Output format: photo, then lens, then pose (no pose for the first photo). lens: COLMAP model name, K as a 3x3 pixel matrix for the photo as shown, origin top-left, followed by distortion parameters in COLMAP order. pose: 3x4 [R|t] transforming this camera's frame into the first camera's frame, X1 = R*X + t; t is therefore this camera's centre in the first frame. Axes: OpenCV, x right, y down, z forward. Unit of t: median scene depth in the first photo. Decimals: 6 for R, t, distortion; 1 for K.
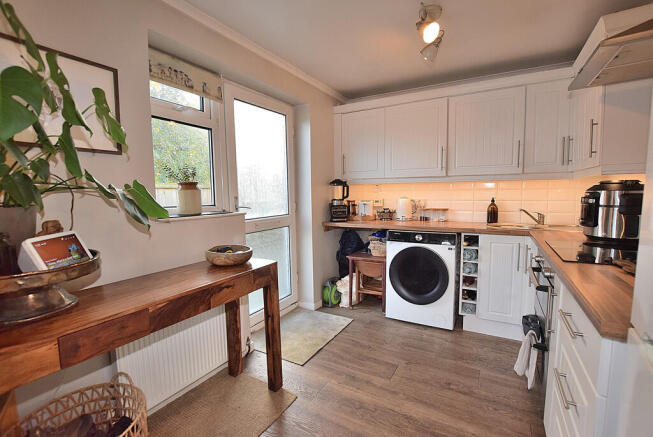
lens RADIAL K [[296.4, 0, 326.5], [0, 296.4, 218.5], [0, 0, 1]] dist [-0.026066, 0.000139]
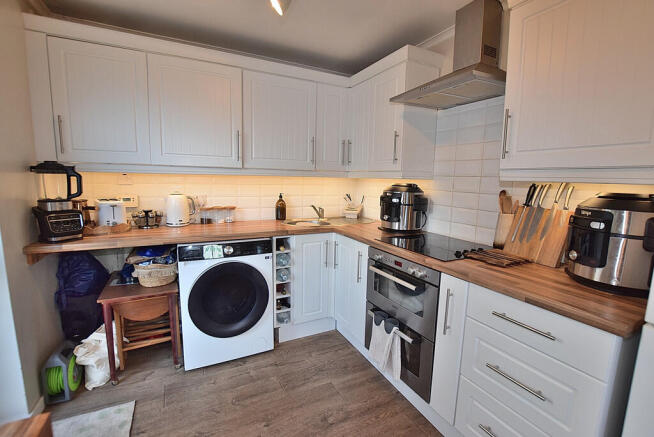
lens RADIAL K [[296.9, 0, 327.0], [0, 296.9, 218.5], [0, 0, 1]] dist [-0.026066, 0.000139]
pose [[0.531558, -0.091785, 0.842034, -0.159066], [0.042578, 0.995750, 0.081661, -0.058397], [-0.845951, -0.007555, 0.533207, 0.344478]]
